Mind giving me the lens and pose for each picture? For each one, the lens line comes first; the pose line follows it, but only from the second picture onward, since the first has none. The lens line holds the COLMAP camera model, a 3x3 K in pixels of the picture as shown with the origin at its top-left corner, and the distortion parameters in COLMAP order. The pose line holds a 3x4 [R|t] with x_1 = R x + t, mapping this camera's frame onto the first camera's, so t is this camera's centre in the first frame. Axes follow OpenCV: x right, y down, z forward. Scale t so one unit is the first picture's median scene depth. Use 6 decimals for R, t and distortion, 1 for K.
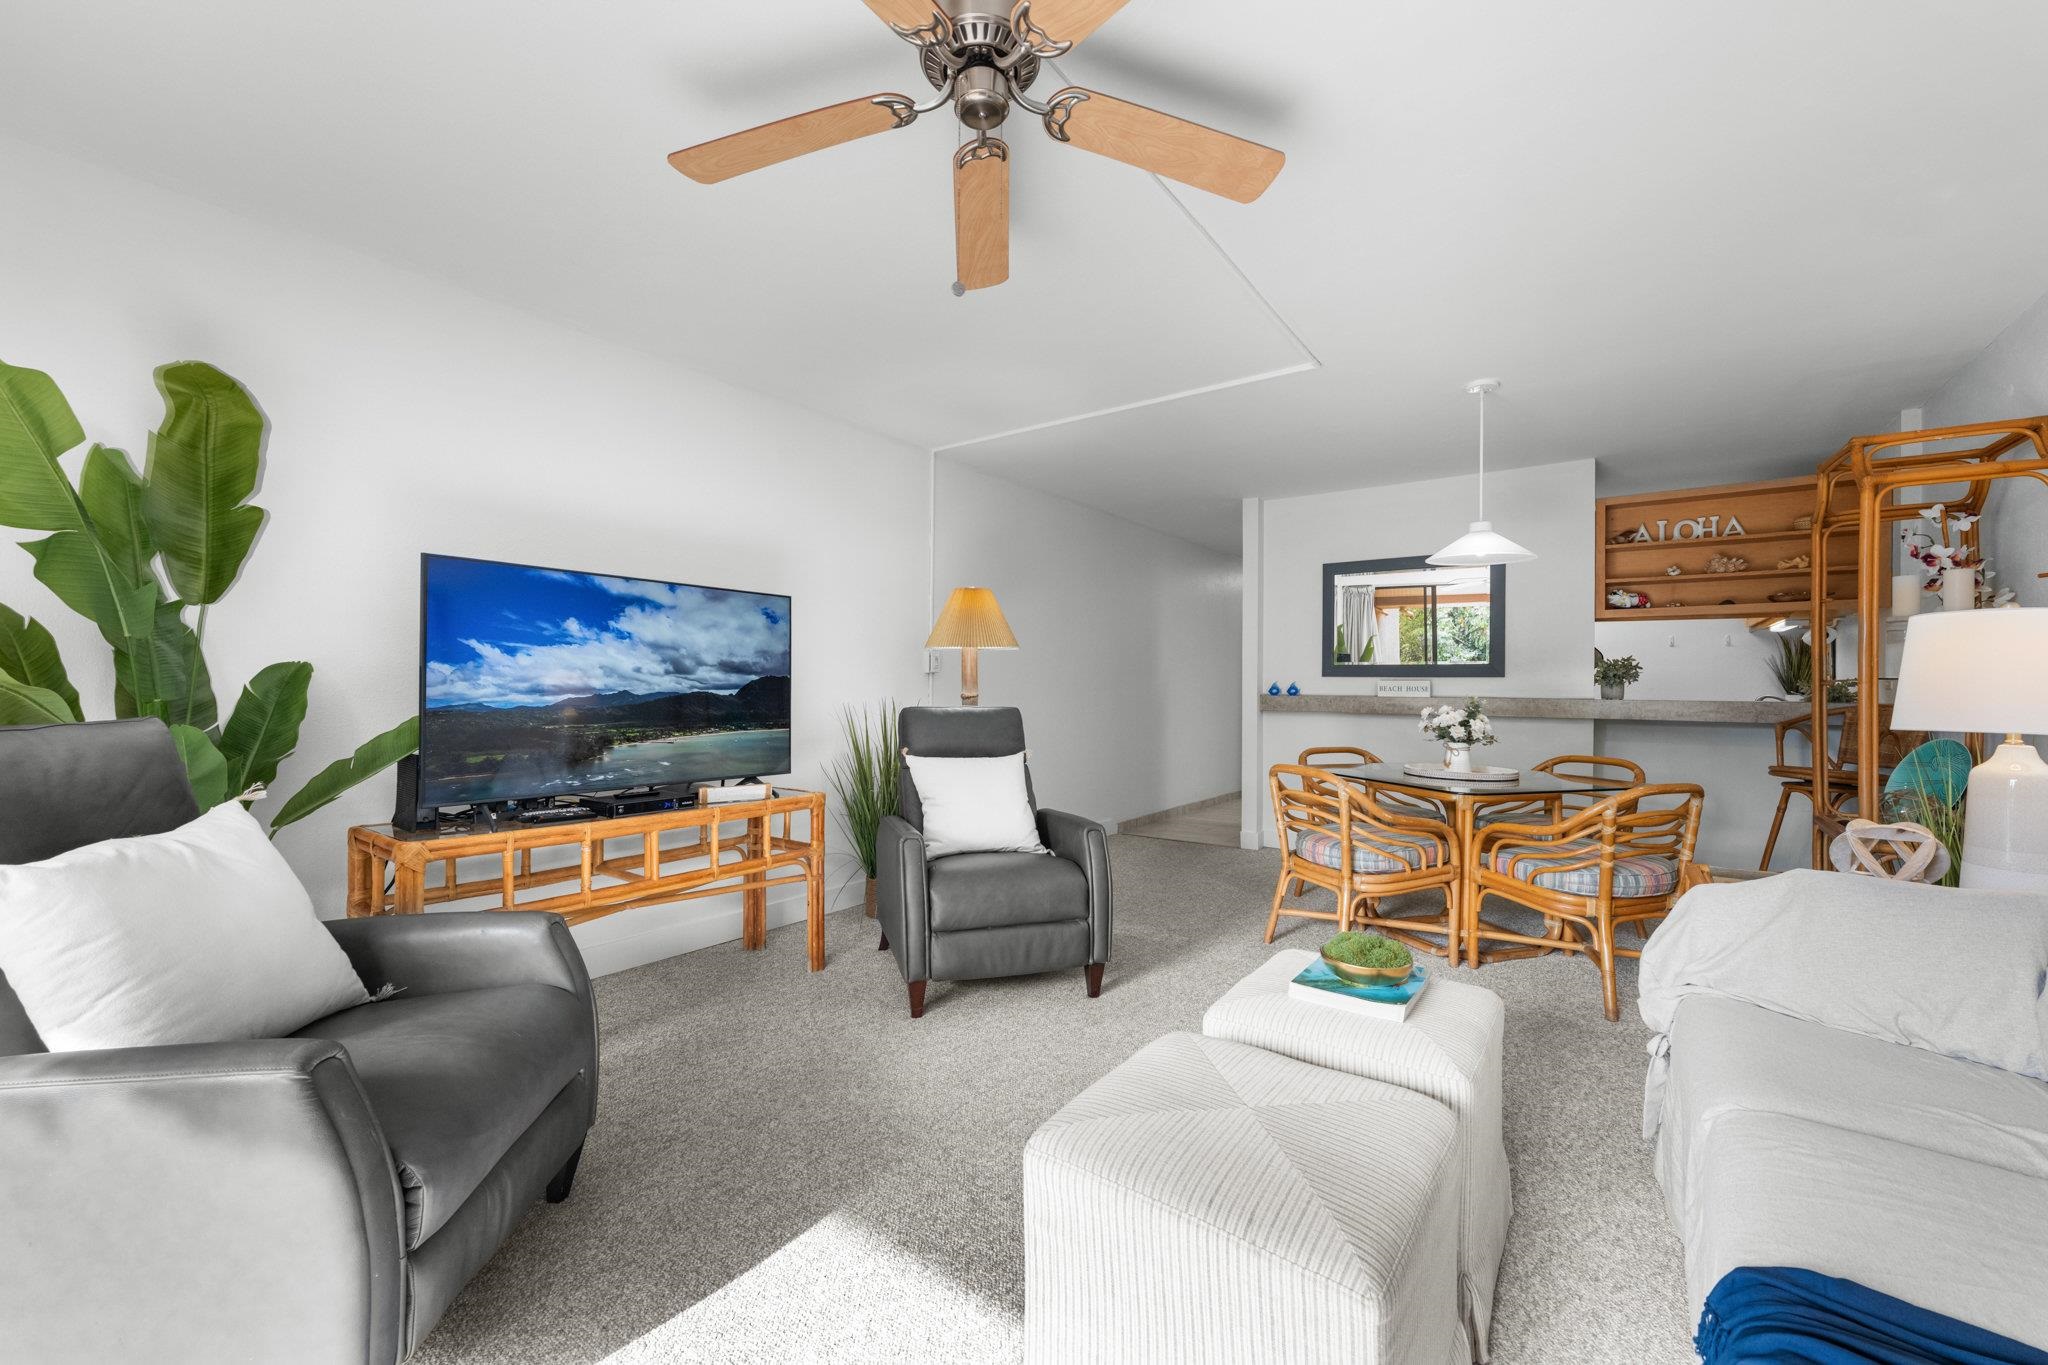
lens RADIAL K [[808.2, 0, 1030.8], [0, 808.2, 668.4], [0, 0, 1]] dist [0.000013, -0.000066]
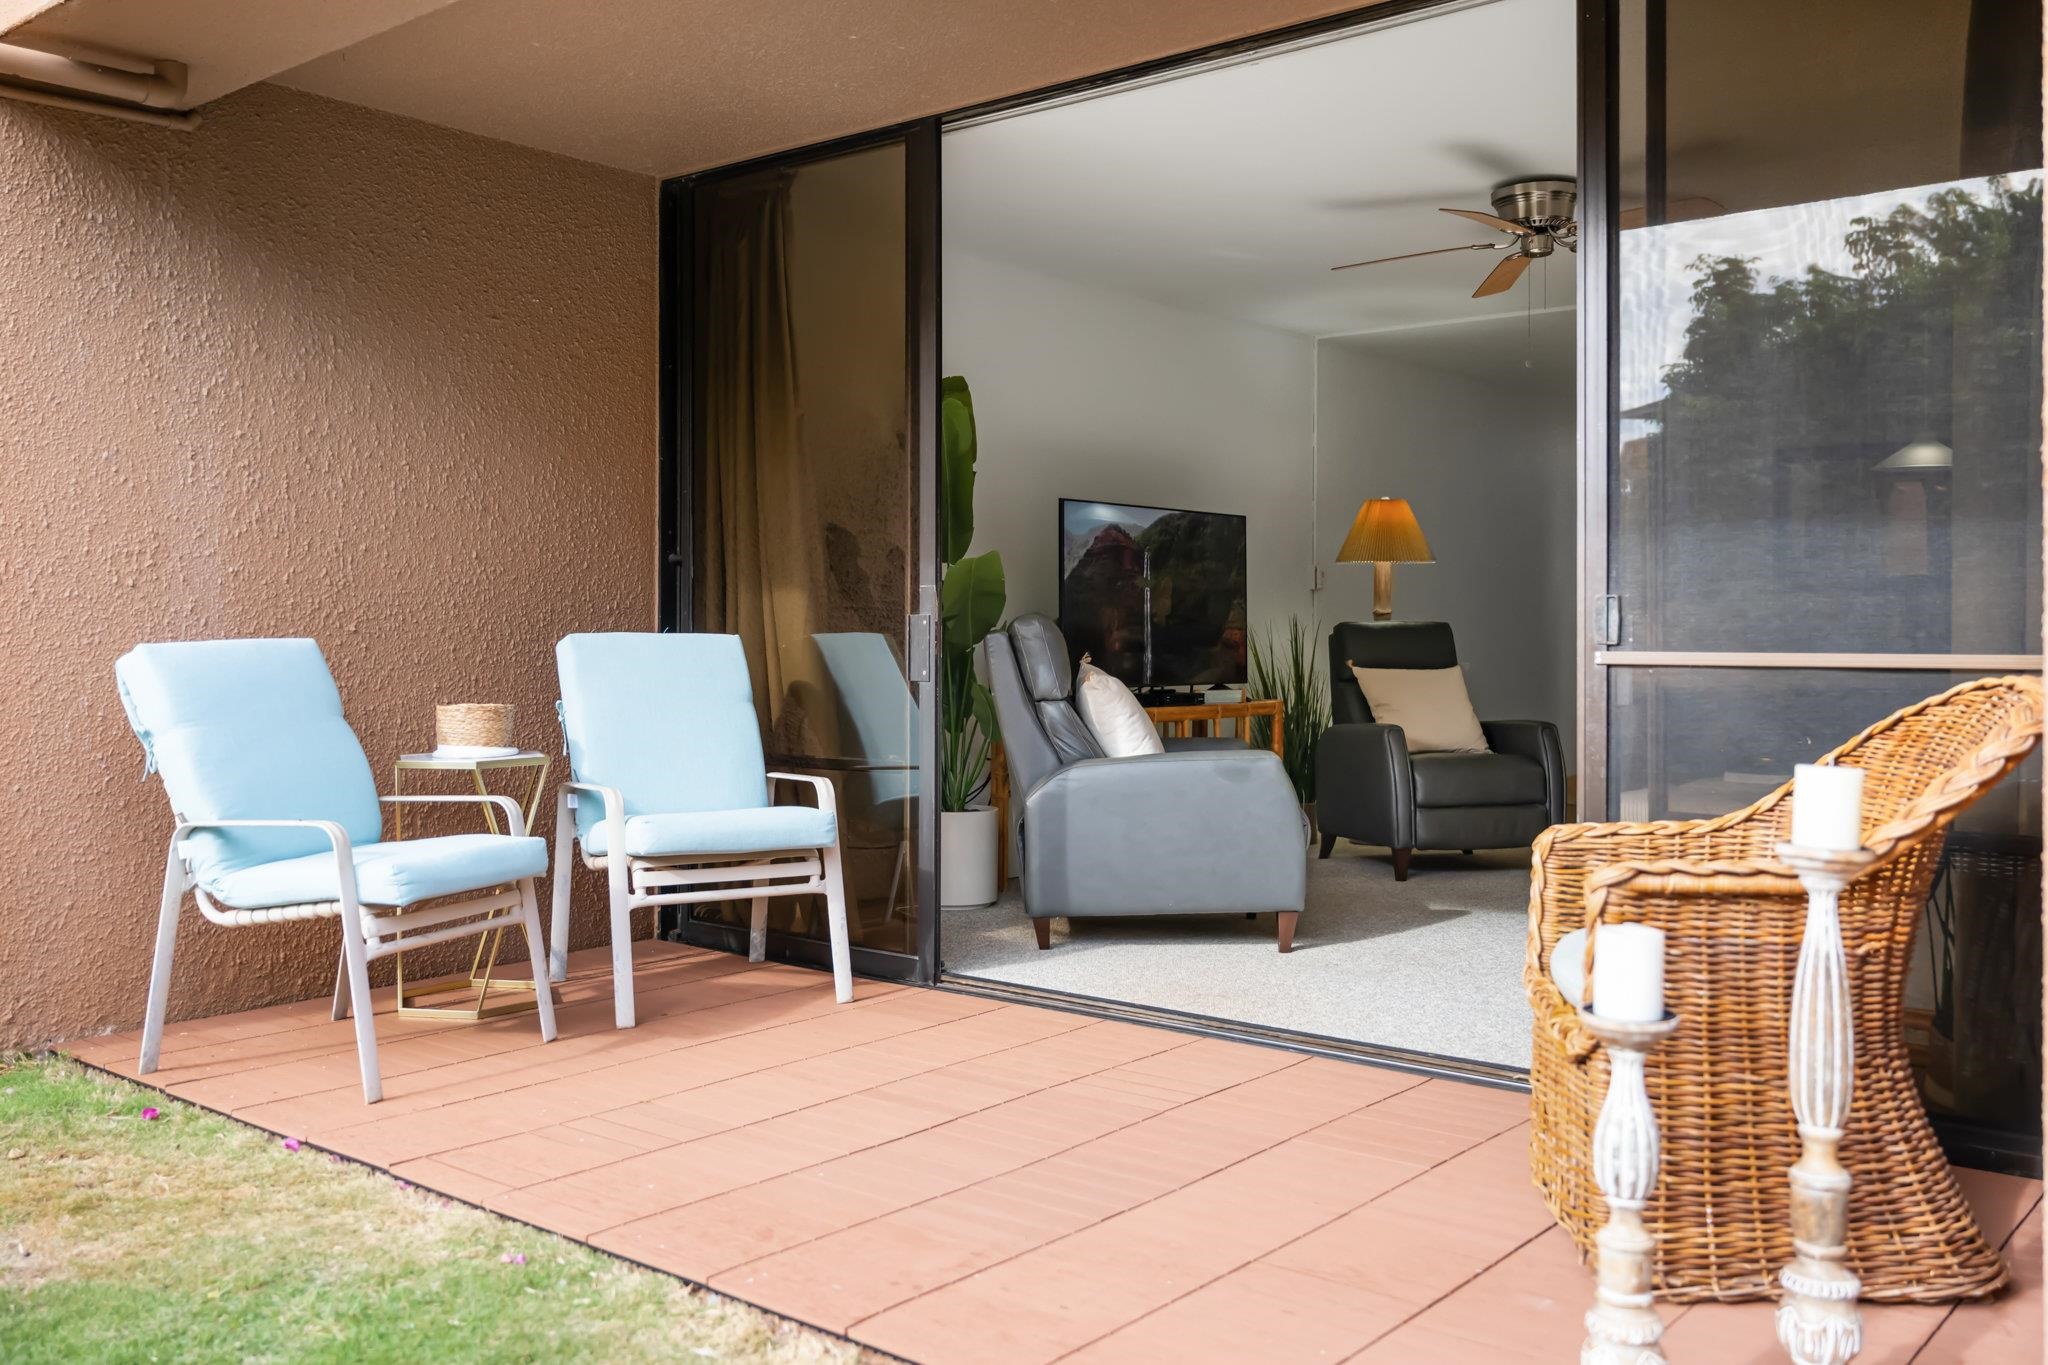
lens RADIAL K [[1705.6, 0, 1024.0], [0, 1705.6, 682.5], [0, 0, 1]] dist [-0.000864, -0.000188]
pose [[0.996581, 0.000767, -0.082618, -0.386814], [0.003997, 0.998338, 0.057490, -0.000578], [0.082525, -0.057623, 0.994922, -1.200876]]
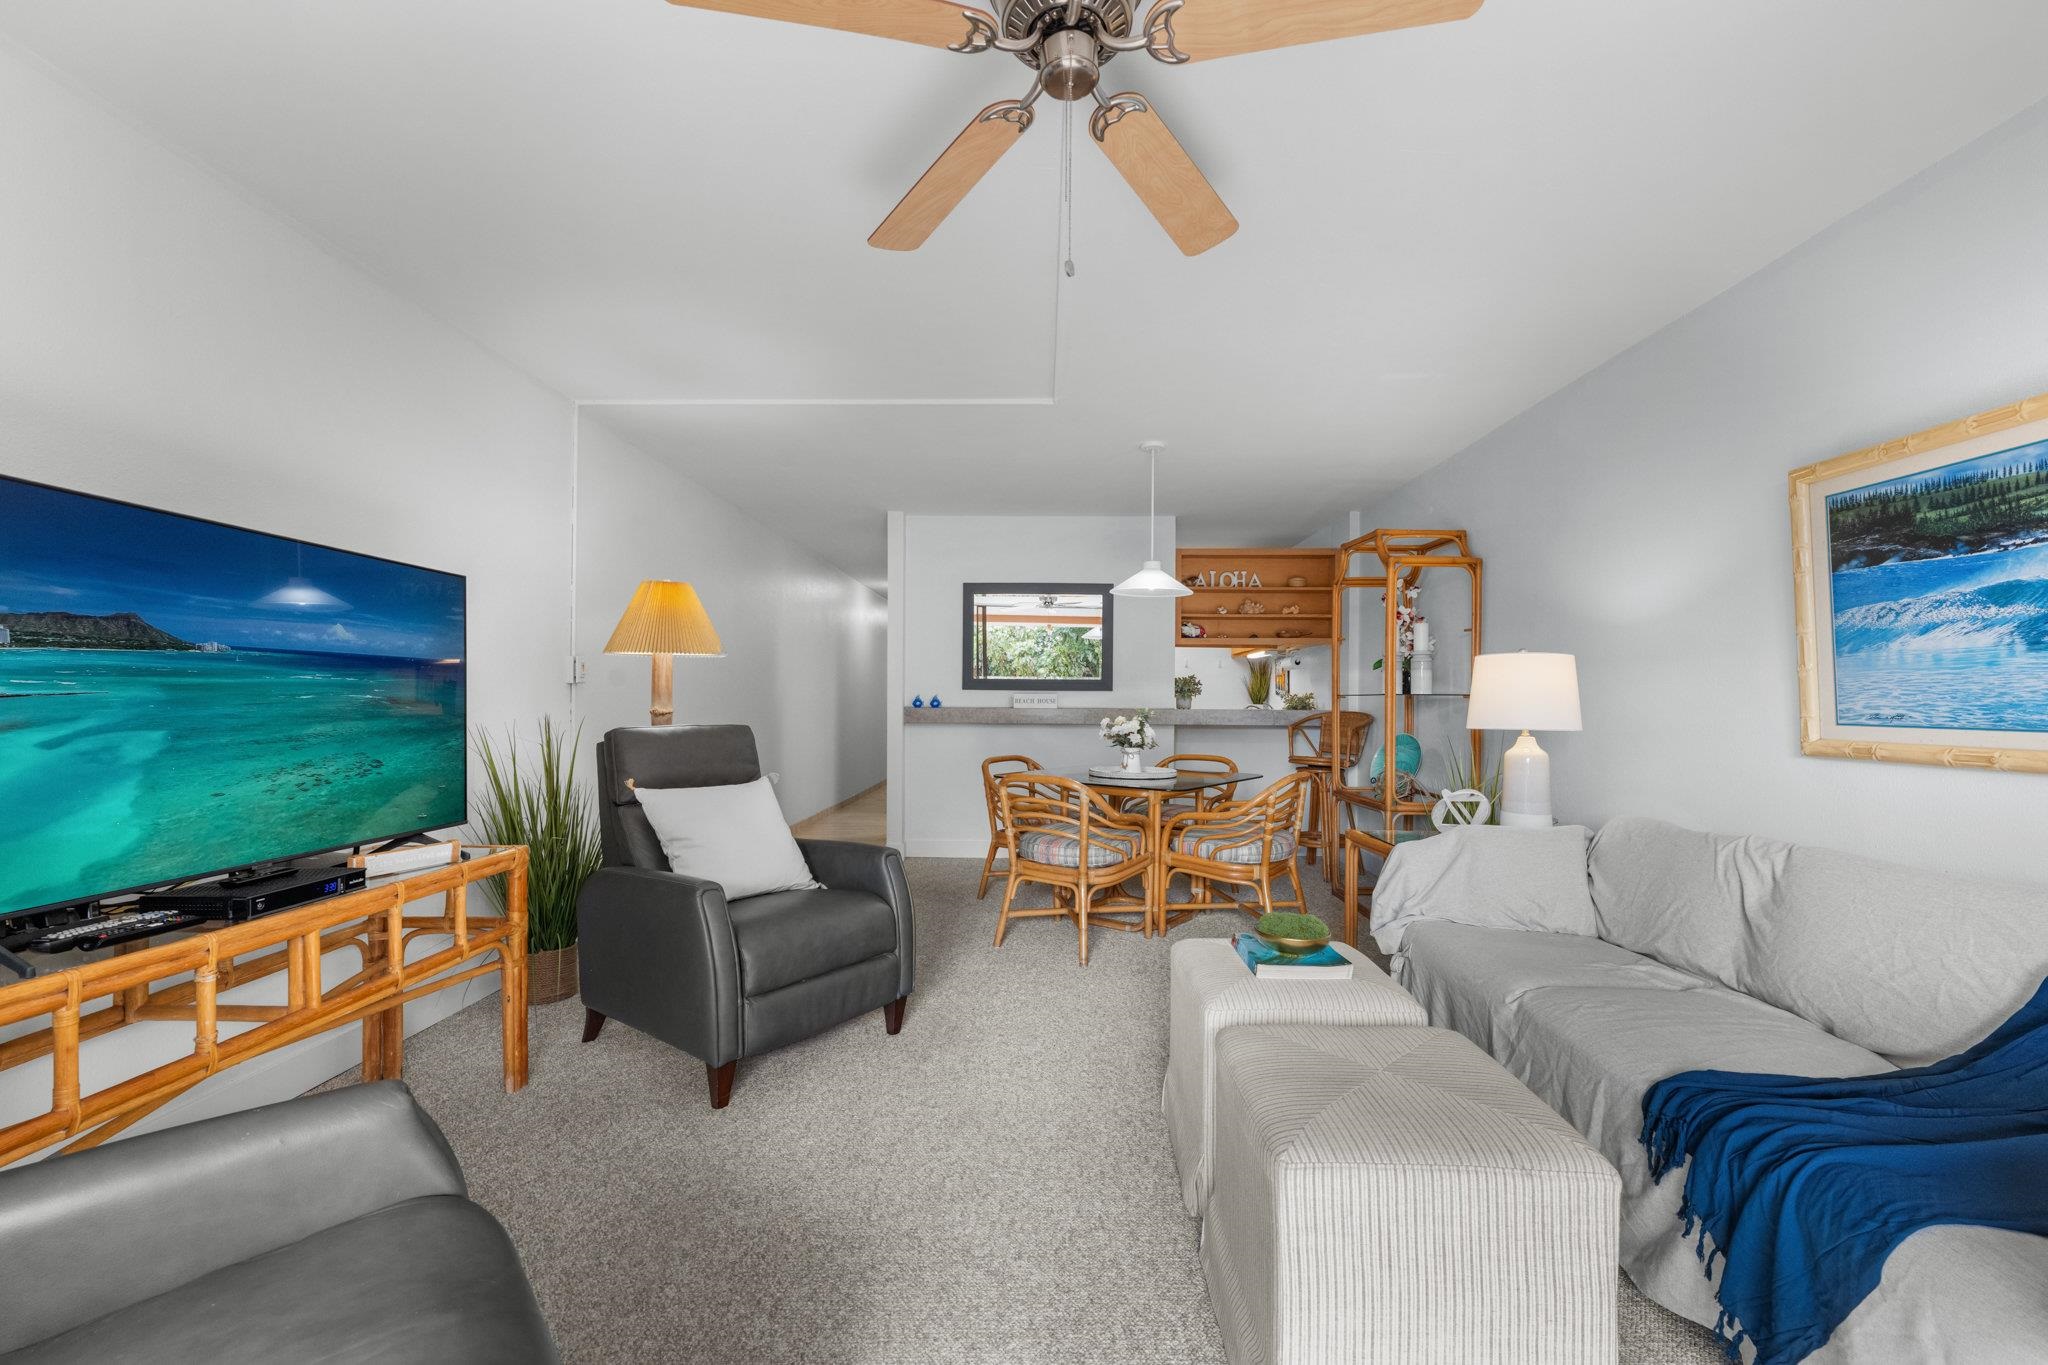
lens RADIAL K [[819.2, 0, 1024.0], [0, 819.2, 682.5], [0, 0, 1]] dist [-0.001211, -0.000265]
pose [[0.822853, 0.009703, 0.568171, -0.291492], [-0.012254, 0.999925, 0.000670, -0.001423], [-0.568122, -0.007514, 0.822910, 0.118762]]
